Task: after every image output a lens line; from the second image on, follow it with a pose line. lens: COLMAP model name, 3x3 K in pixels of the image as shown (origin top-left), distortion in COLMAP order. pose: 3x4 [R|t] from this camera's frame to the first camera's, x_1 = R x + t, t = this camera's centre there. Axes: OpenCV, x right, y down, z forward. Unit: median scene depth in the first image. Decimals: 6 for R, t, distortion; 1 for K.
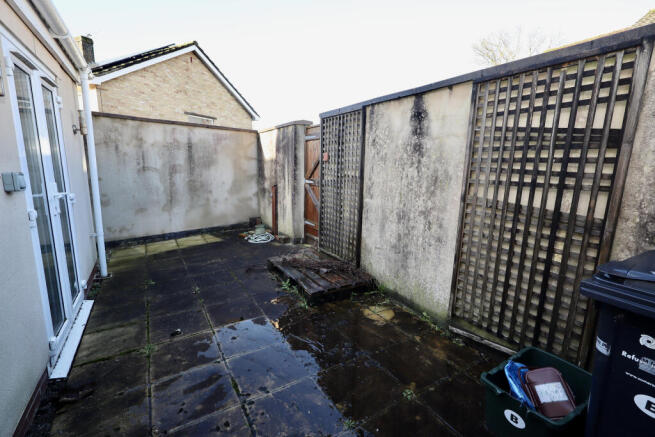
lens RADIAL K [[300.5, 0, 327.8], [0, 300.5, 218.7], [0, 0, 1]] dist [0.002436, 0.000320]
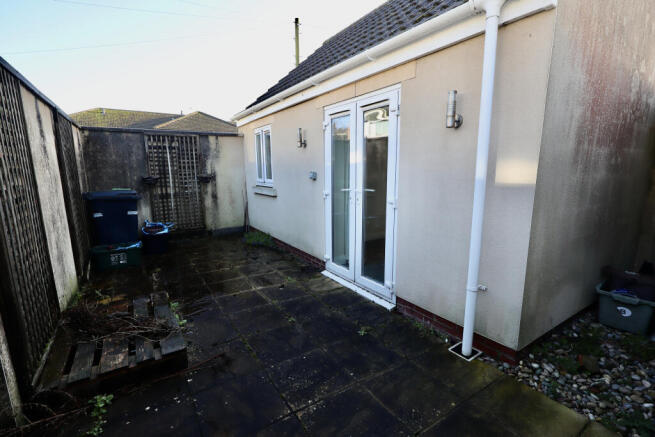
lens RADIAL K [[300.5, 0, 327.1], [0, 300.5, 220.5], [0, 0, 1]] dist [0.002436, 0.000320]
pose [[-0.999081, 0.001834, -0.042828, -0.630293], [-0.013249, 0.936951, 0.349208, -0.392548], [0.040768, 0.349455, -0.936066, 2.122056]]
